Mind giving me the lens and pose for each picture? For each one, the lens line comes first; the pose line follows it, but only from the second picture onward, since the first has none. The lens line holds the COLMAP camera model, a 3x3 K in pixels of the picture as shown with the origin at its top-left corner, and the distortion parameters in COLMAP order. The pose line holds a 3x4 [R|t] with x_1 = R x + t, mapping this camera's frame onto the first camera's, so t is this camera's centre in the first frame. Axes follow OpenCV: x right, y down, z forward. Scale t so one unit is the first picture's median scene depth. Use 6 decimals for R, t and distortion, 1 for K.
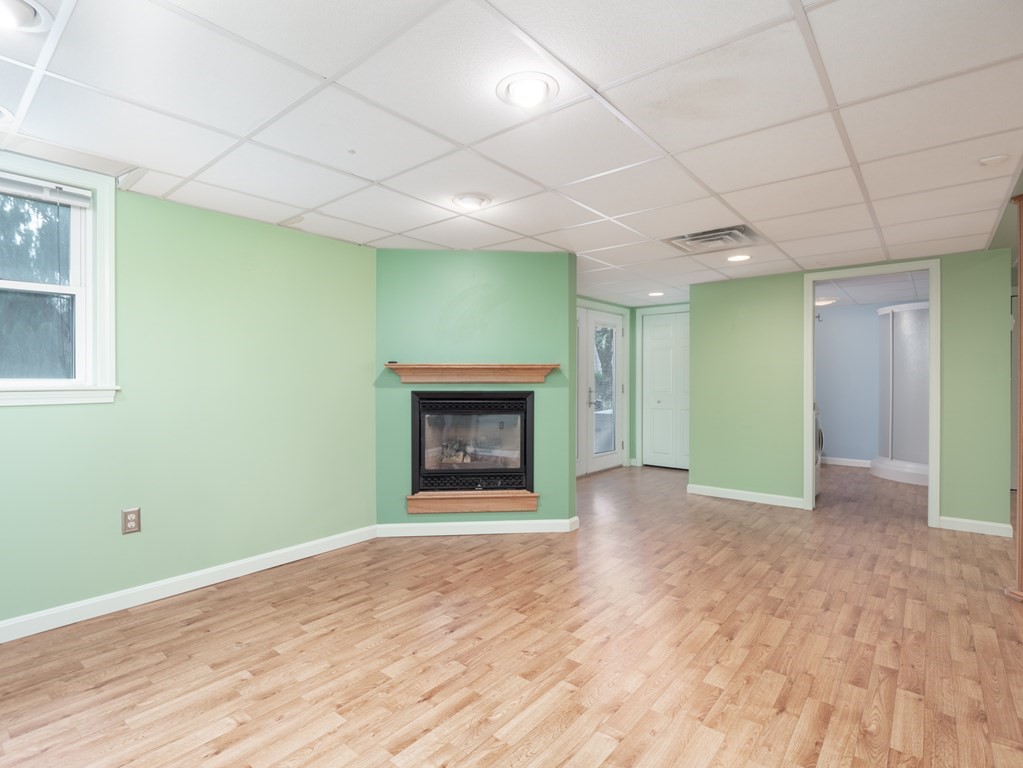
lens RADIAL K [[519.9, 0, 512.4], [0, 519.9, 370.9], [0, 0, 1]] dist [0.001211, -0.000562]
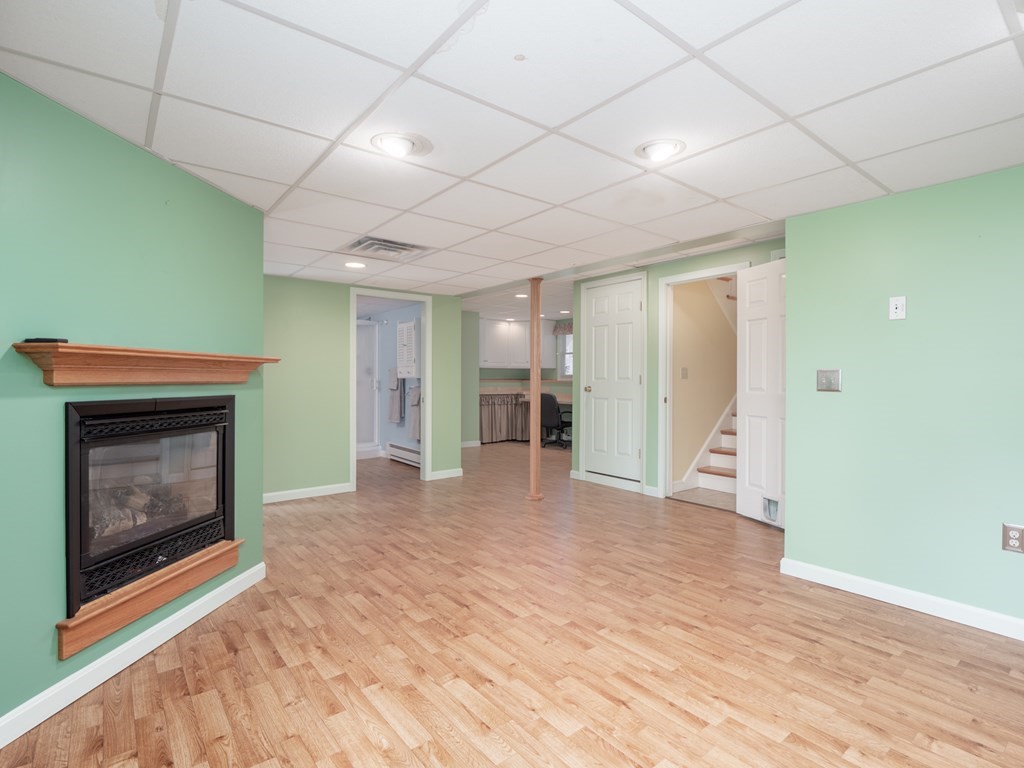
lens RADIAL K [[515.7, 0, 516.9], [0, 515.7, 380.3], [0, 0, 1]] dist [0.016551, -0.014311]
pose [[0.195339, -0.002169, 0.980733, -0.578919], [-0.021549, 0.999747, 0.006504, 0.005424], [-0.980499, -0.022404, 0.195243, 0.501539]]
